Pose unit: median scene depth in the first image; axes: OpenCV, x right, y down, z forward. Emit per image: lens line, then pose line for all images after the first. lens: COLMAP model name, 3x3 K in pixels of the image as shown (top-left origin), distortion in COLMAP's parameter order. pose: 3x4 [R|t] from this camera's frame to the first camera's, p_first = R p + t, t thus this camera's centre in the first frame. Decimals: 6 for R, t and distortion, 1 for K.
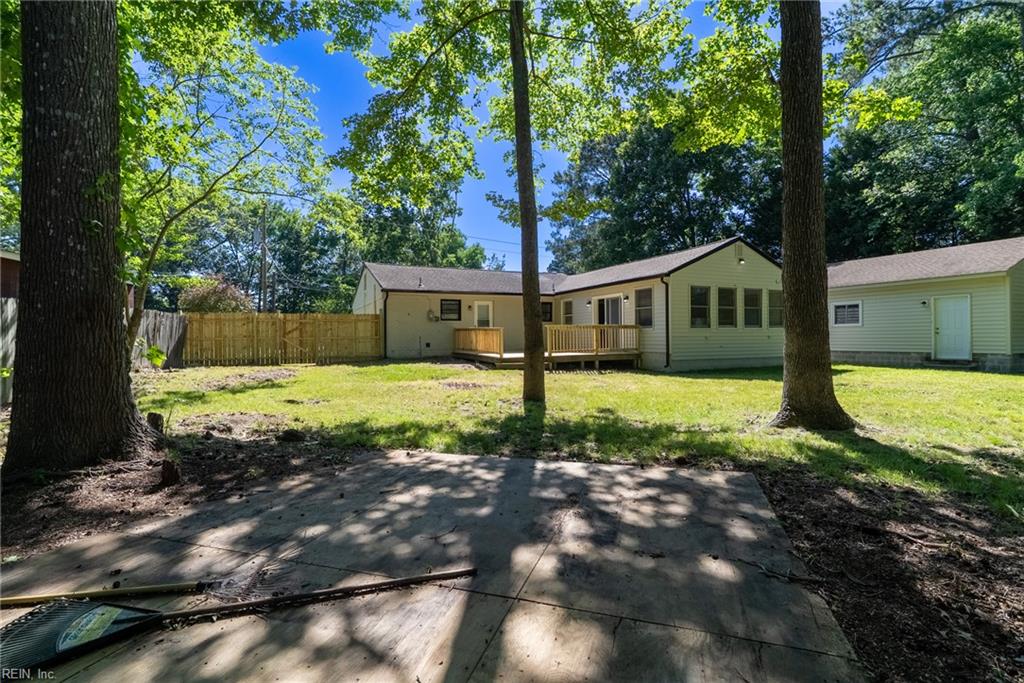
lens RADIAL K [[490.9, 0, 507.7], [0, 490.9, 338.5], [0, 0, 1]] dist [-0.003959, 0.000196]
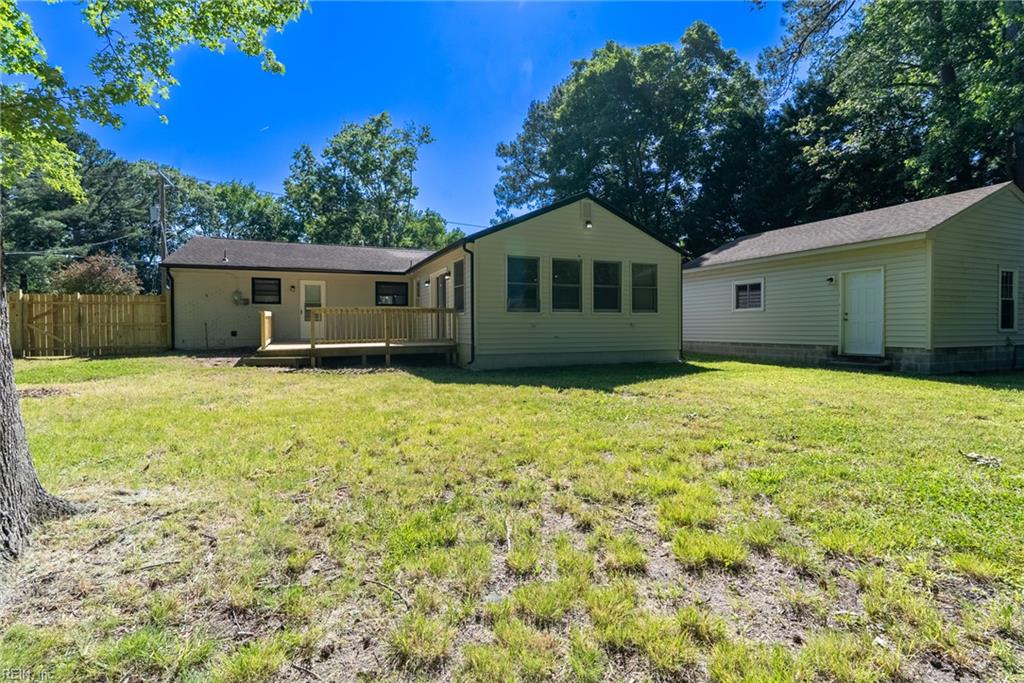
lens RADIAL K [[490.9, 0, 507.7], [0, 490.9, 338.5], [0, 0, 1]] dist [-0.003959, 0.000196]
pose [[0.999737, 0.003491, -0.022652, 0.343615], [-0.003002, 0.999763, 0.021573, 0.002680], [0.022722, -0.021500, 0.999511, 0.217497]]
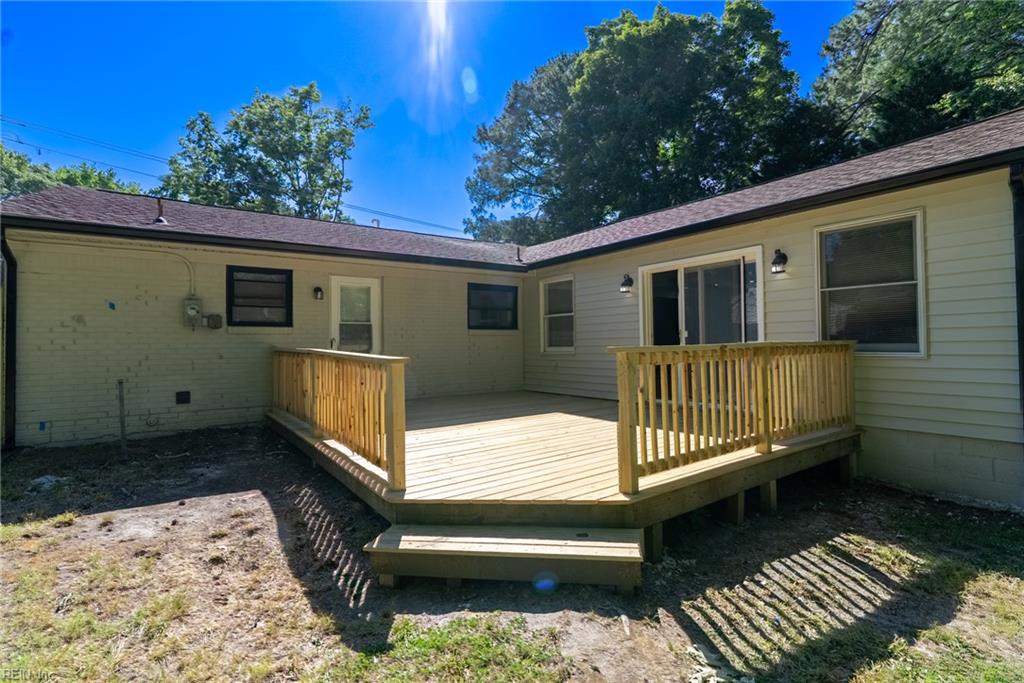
lens RADIAL K [[490.9, 0, 507.7], [0, 490.9, 338.5], [0, 0, 1]] dist [-0.003959, 0.000196]
pose [[0.980871, -0.001708, 0.194653, -0.007754], [0.004317, 0.999906, -0.012980, -0.024864], [-0.194613, 0.013572, 0.980786, 0.687808]]
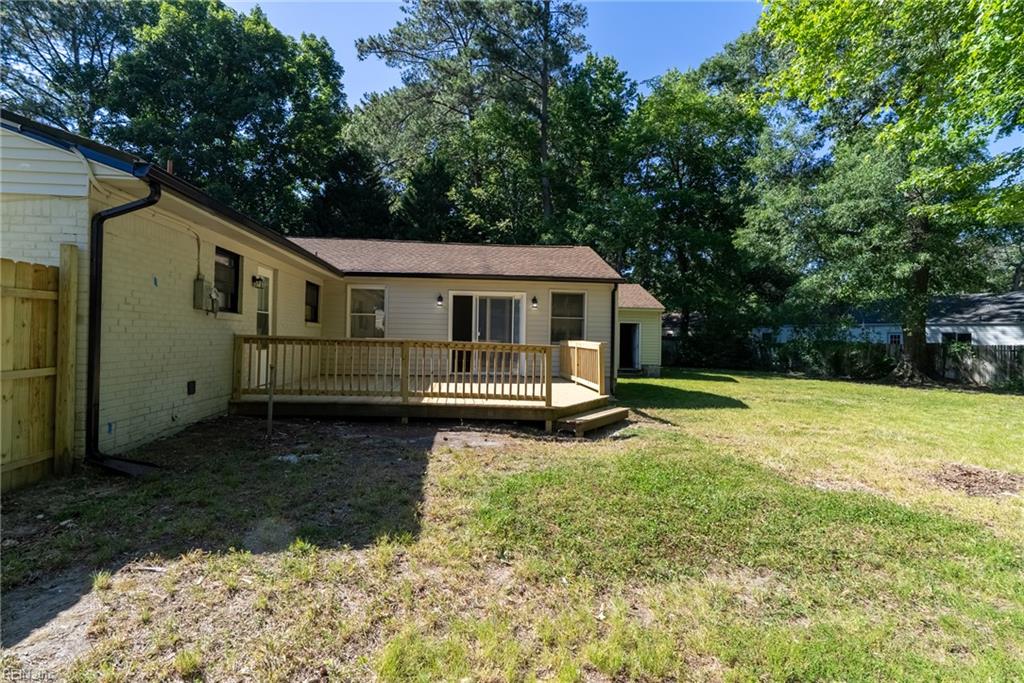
lens RADIAL K [[490.9, 0, 507.7], [0, 490.9, 338.5], [0, 0, 1]] dist [-0.003959, 0.000196]
pose [[0.313883, 0.014273, 0.949354, -0.436224], [-0.022895, 0.999710, -0.007460, -0.022183], [-0.949186, -0.019394, 0.314119, 0.791119]]
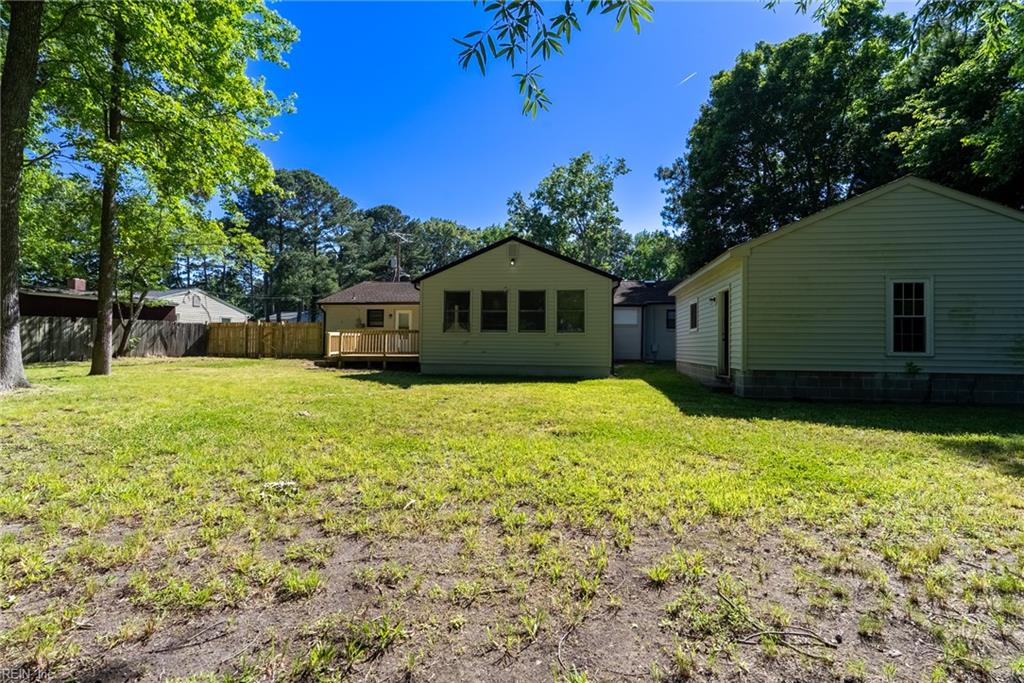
lens RADIAL K [[490.9, 0, 507.7], [0, 490.9, 338.5], [0, 0, 1]] dist [-0.003959, 0.000196]
pose [[0.839436, 0.007819, -0.543402, 0.913447], [-0.018034, 0.999747, -0.013473, 0.002327], [0.543159, 0.021109, 0.839365, 0.191745]]
